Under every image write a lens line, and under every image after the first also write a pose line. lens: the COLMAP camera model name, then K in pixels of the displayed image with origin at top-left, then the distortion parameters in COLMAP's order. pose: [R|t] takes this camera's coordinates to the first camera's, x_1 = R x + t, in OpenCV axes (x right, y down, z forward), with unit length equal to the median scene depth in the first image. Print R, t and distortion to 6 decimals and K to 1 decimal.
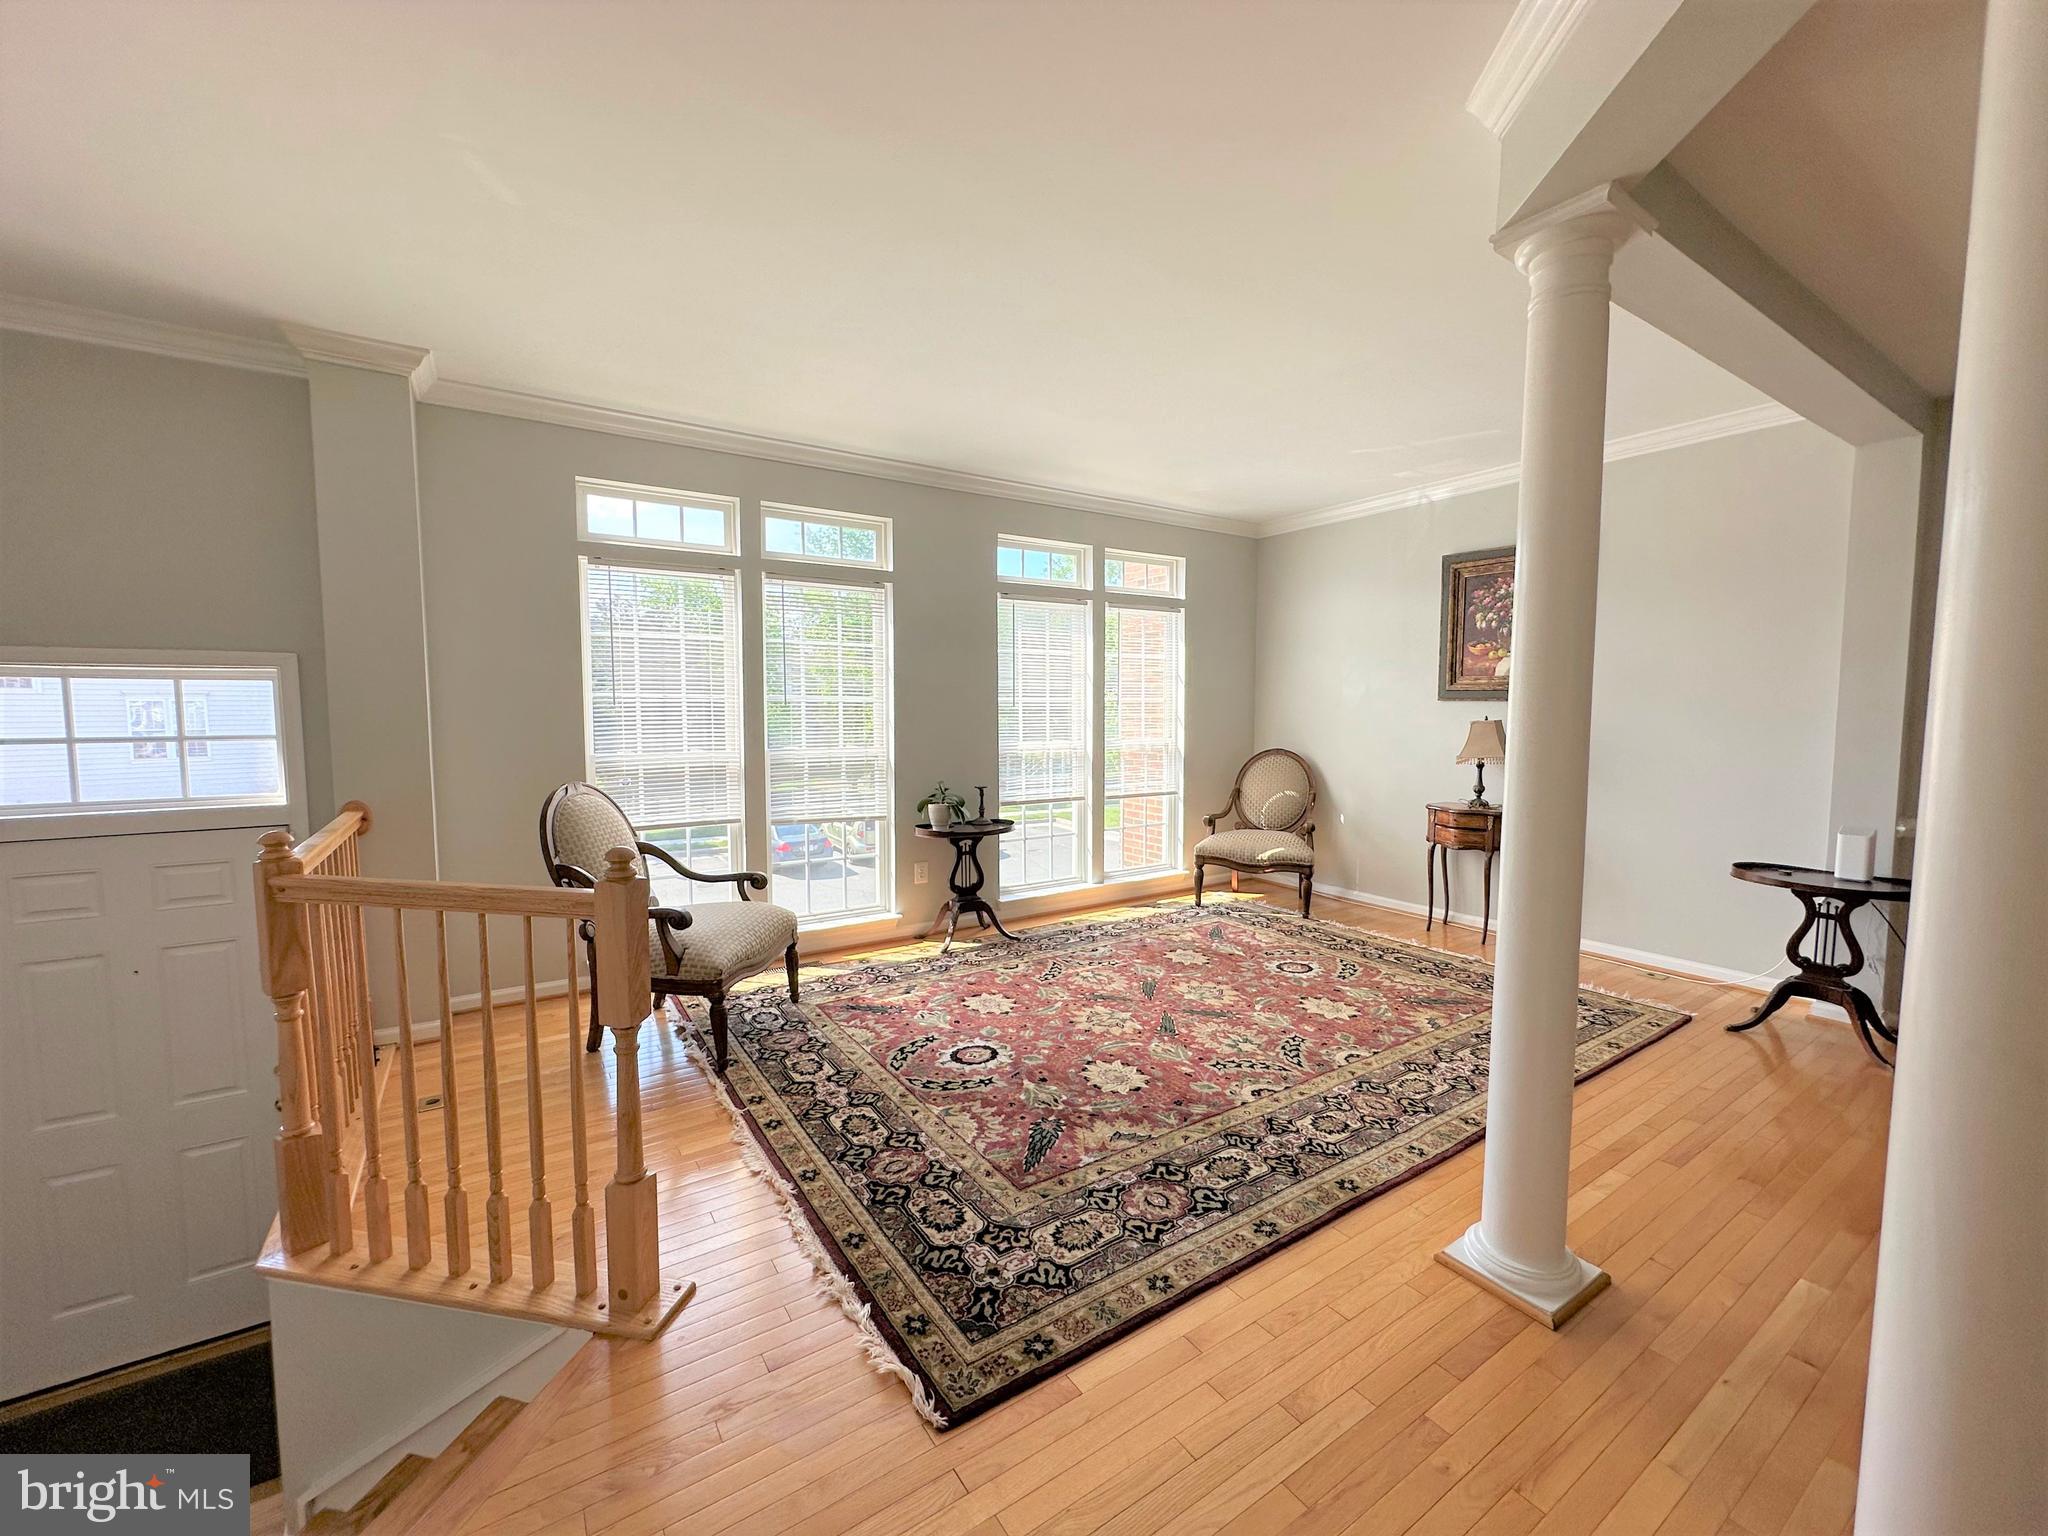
lens RADIAL K [[816.8, 0, 1012.2], [0, 816.8, 768.4], [0, 0, 1]] dist [-0.006874, 0.002297]
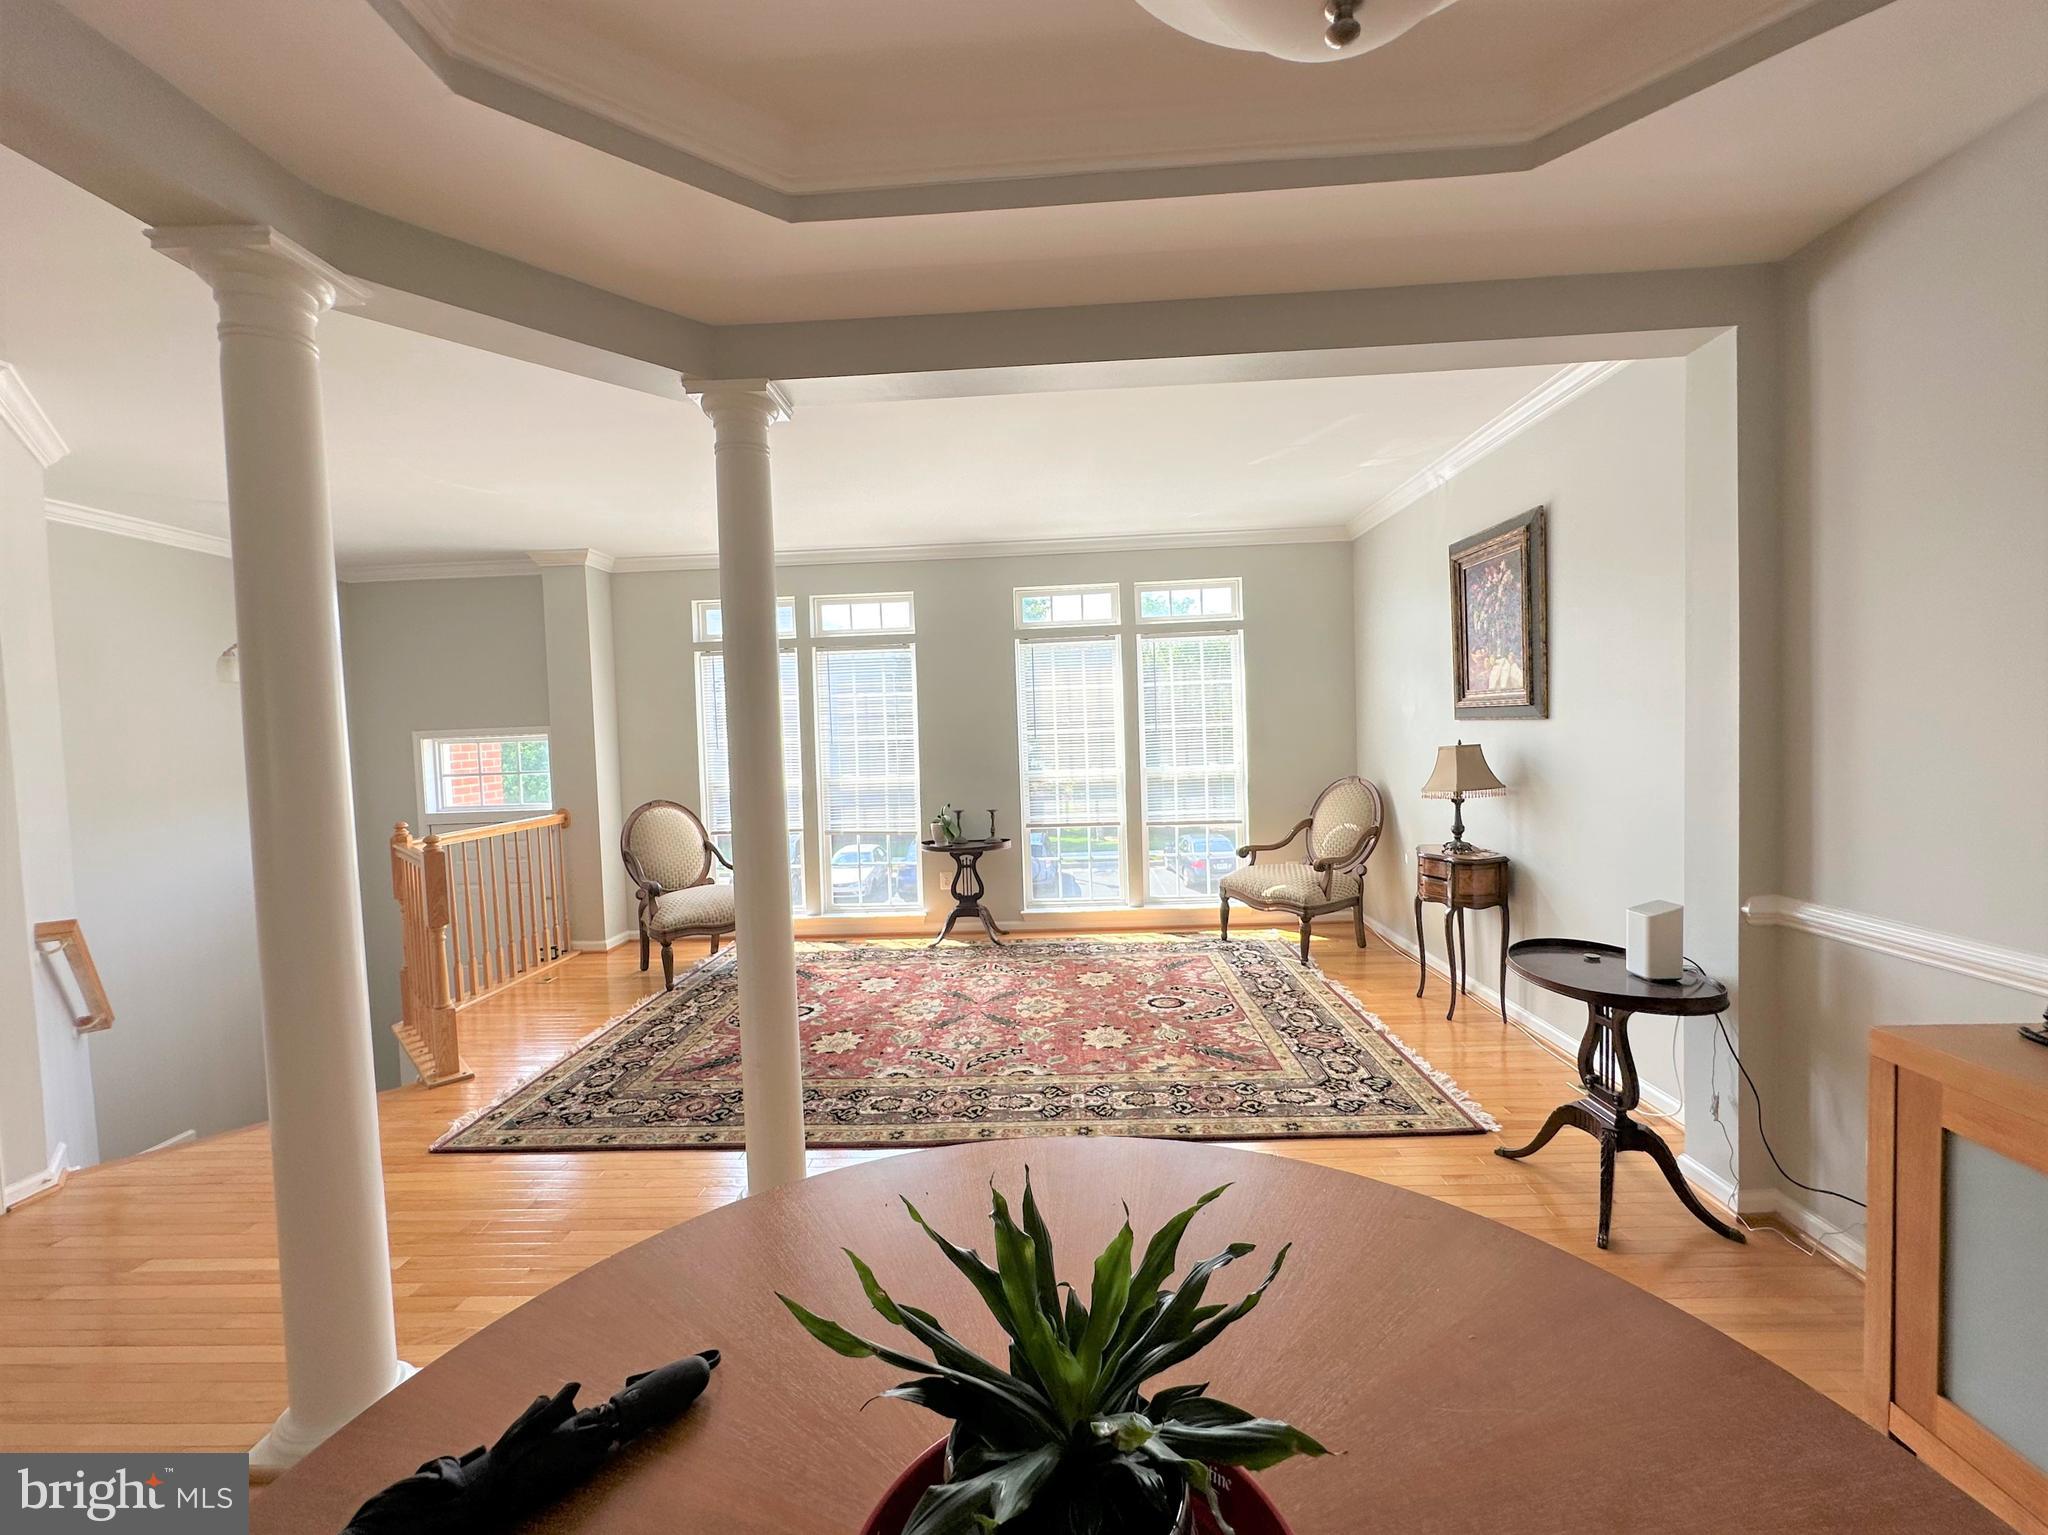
lens RADIAL K [[816.8, 0, 1016.9], [0, 816.8, 779.5], [0, 0, 1]] dist [-0.006874, 0.002297]
pose [[0.818627, 0.005177, -0.574302, 0.774239], [-0.010800, 0.999921, -0.006382, -0.017105], [0.574224, 0.011427, 0.818619, 0.088233]]
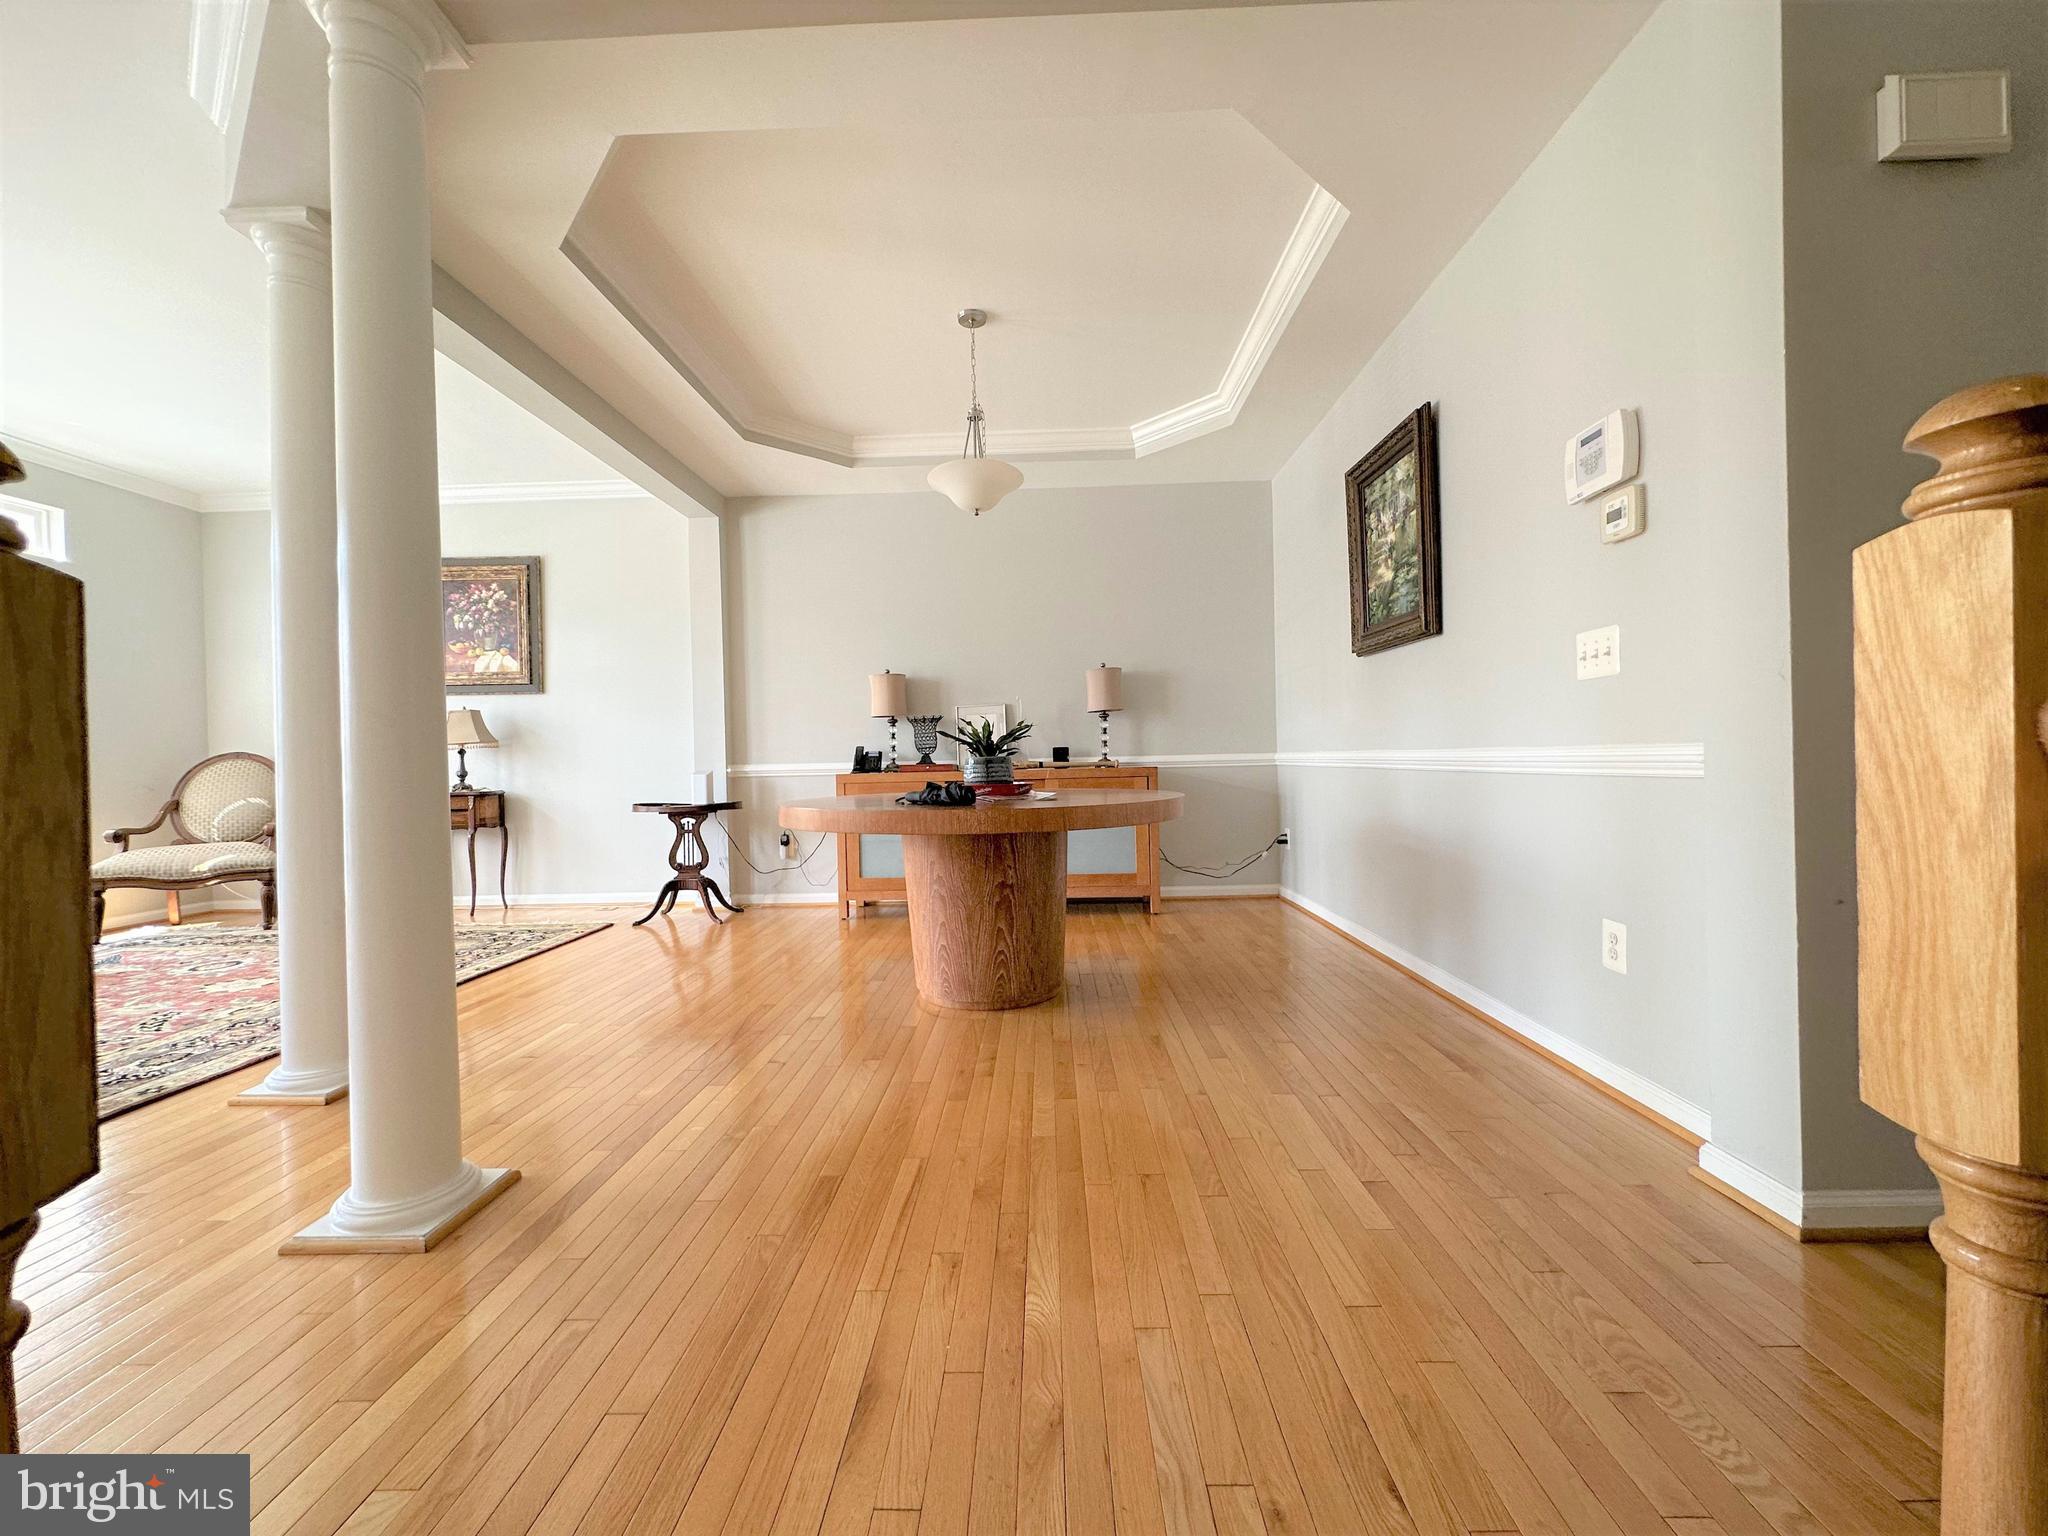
lens RADIAL K [[816.8, 0, 1029.3], [0, 816.8, 769.8], [0, 0, 1]] dist [-0.006874, 0.002297]
pose [[0.555429, -0.019664, 0.831331, 0.104720], [0.085021, 0.995824, -0.033250, 0.135541], [-0.827206, 0.089148, 0.554782, -0.251306]]
